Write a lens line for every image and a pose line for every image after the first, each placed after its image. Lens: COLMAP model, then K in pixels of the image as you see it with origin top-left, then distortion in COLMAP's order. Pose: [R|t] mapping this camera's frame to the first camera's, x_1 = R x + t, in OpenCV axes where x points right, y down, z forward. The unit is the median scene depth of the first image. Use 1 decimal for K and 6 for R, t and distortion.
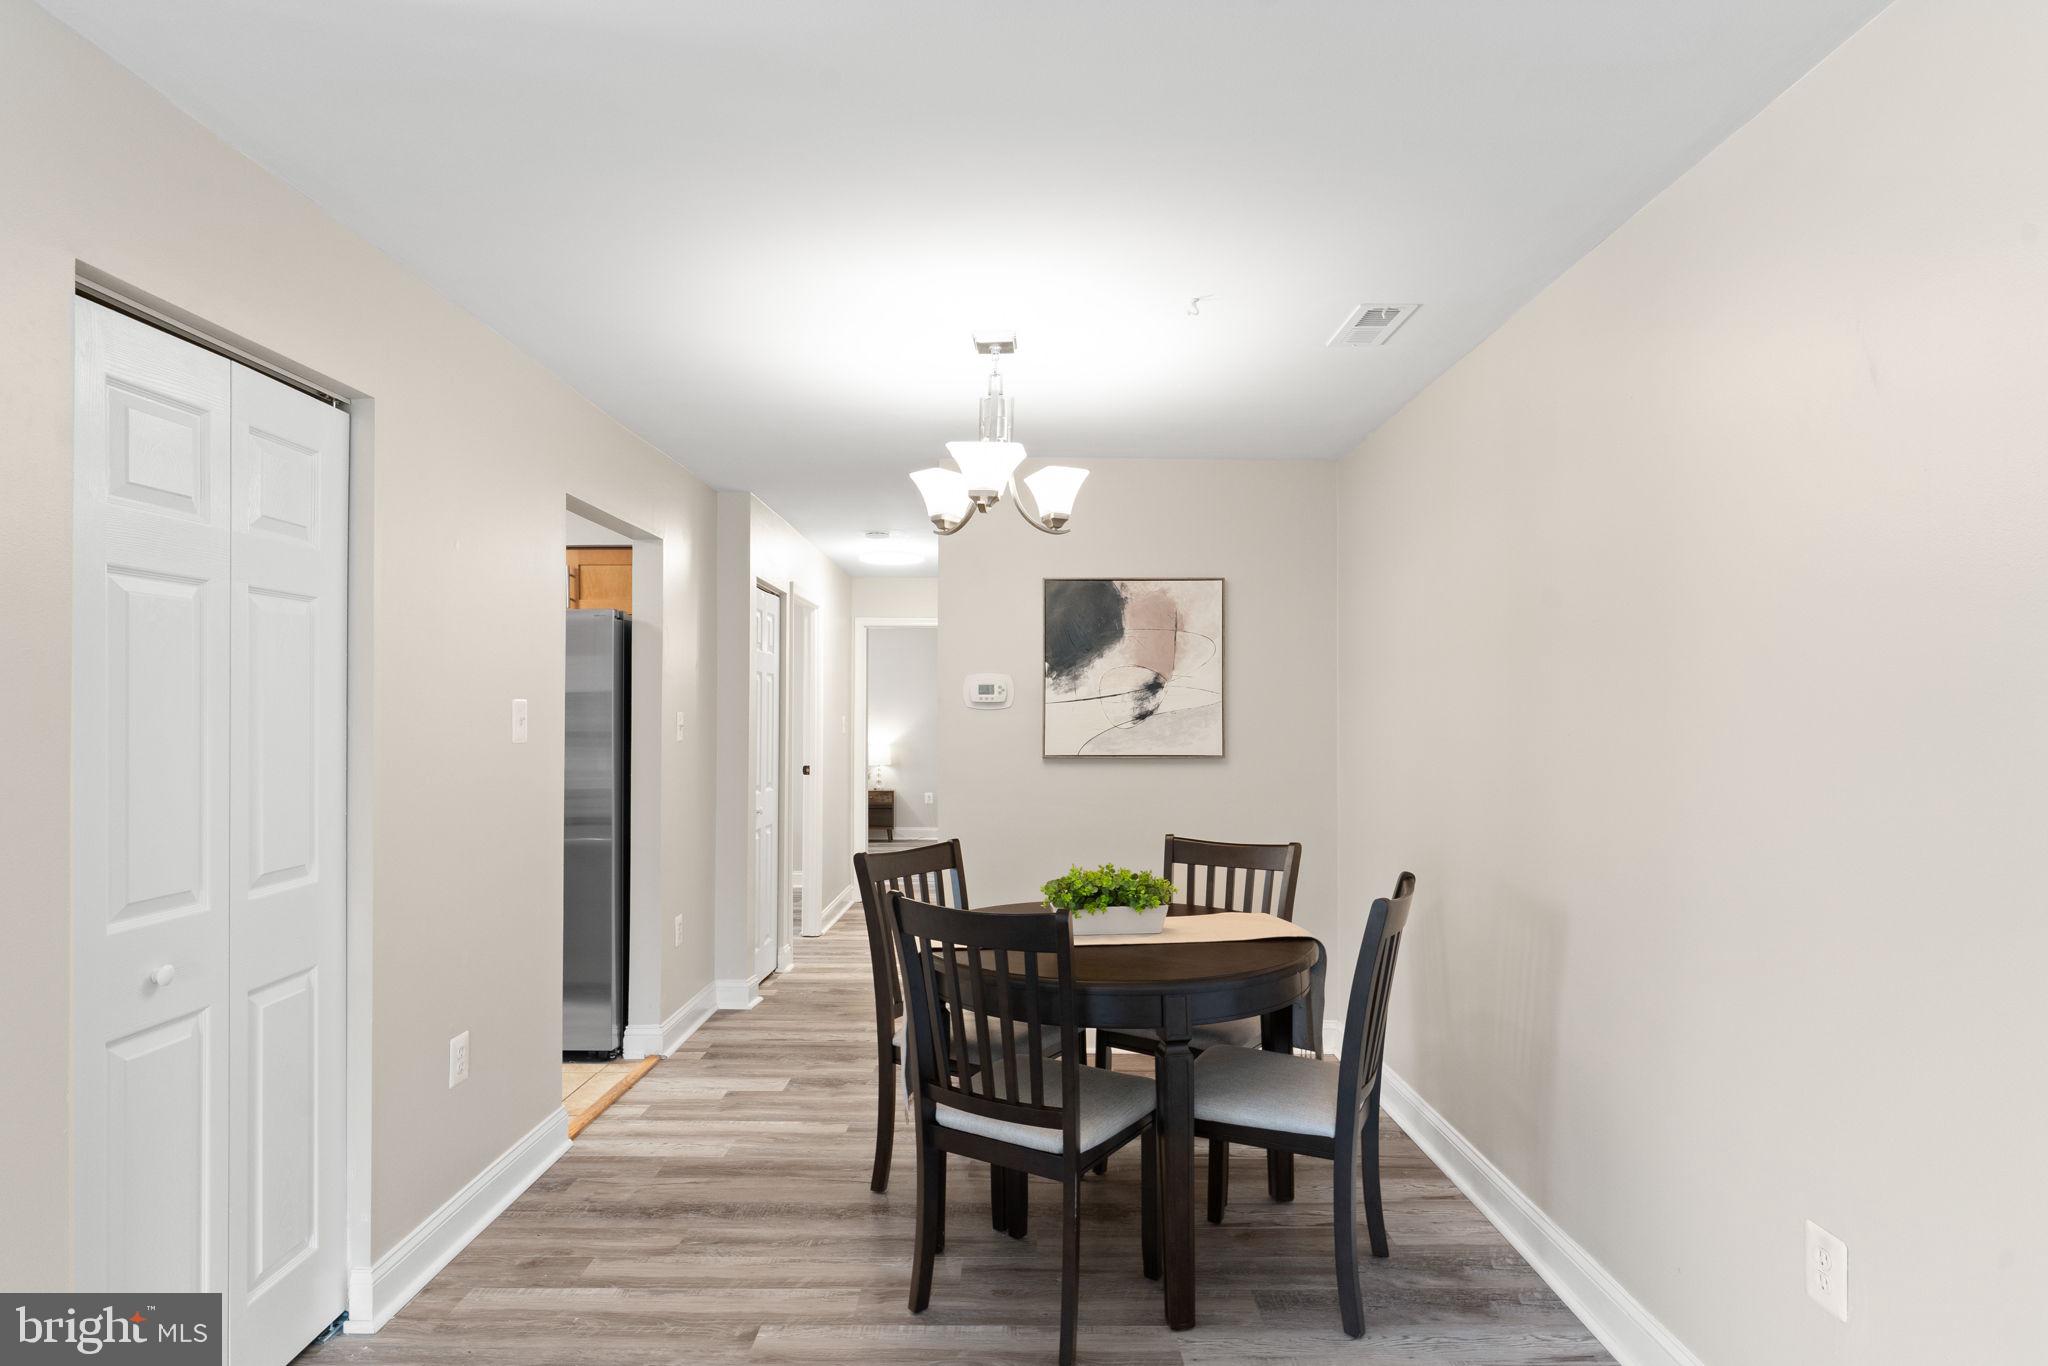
lens RADIAL K [[1079.7, 0, 1024.2], [0, 1079.7, 699.4], [0, 0, 1]] dist [0.004392, 0.001624]
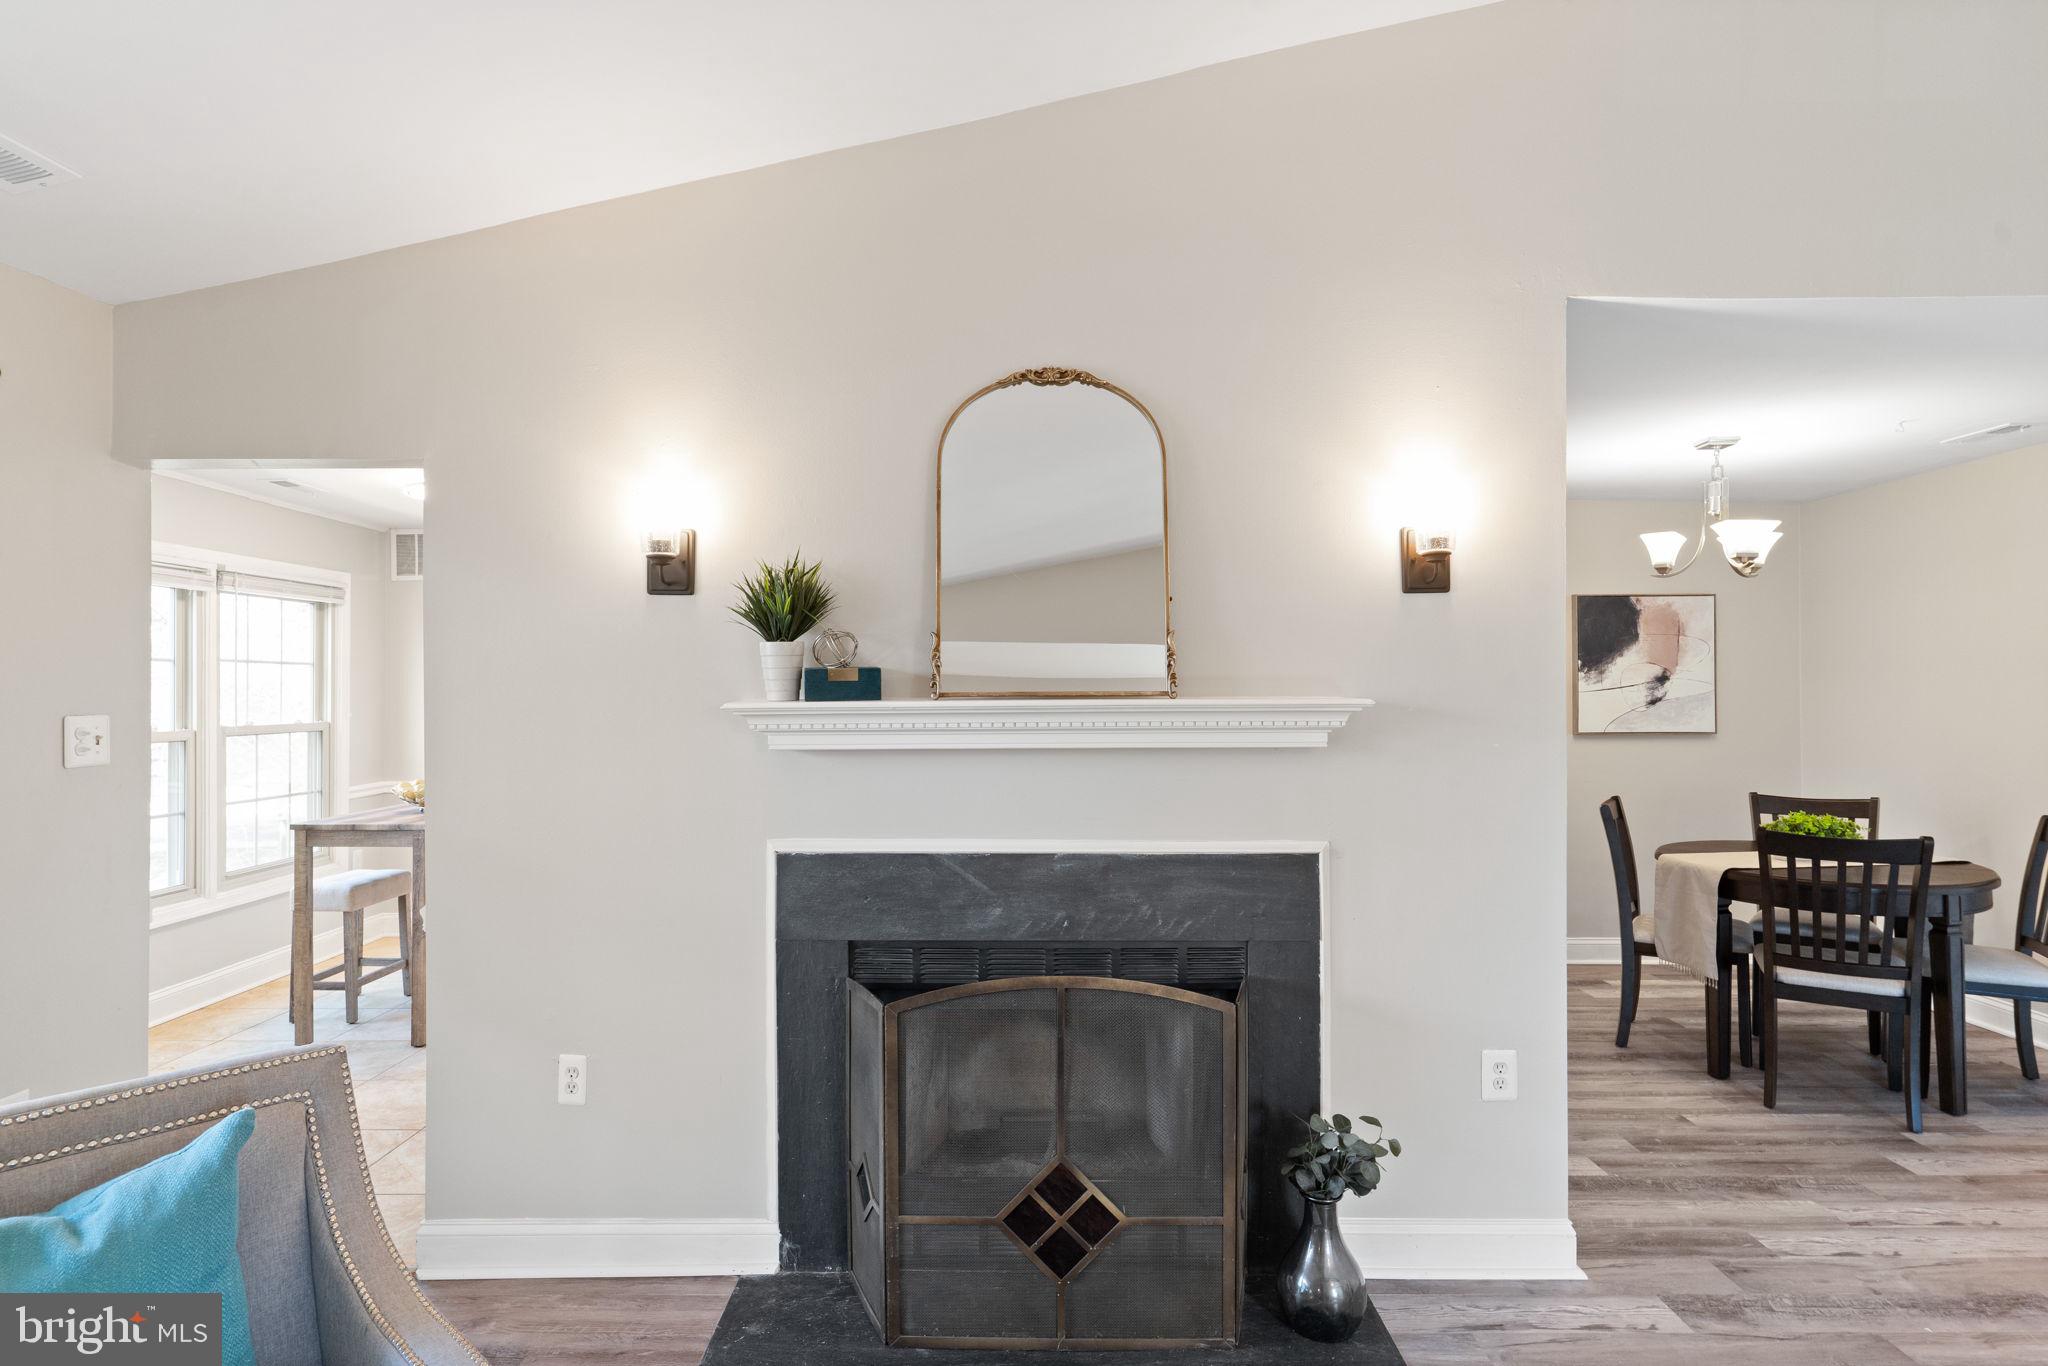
lens RADIAL K [[1079.7, 0, 1020.2], [0, 1079.7, 683.4], [0, 0, 1]] dist [0.004392, 0.001624]
pose [[0.999928, -0.004343, 0.011231, -0.659027], [0.004139, 0.999827, 0.018124, -0.032955], [-0.011308, -0.018076, 0.999773, -0.279163]]
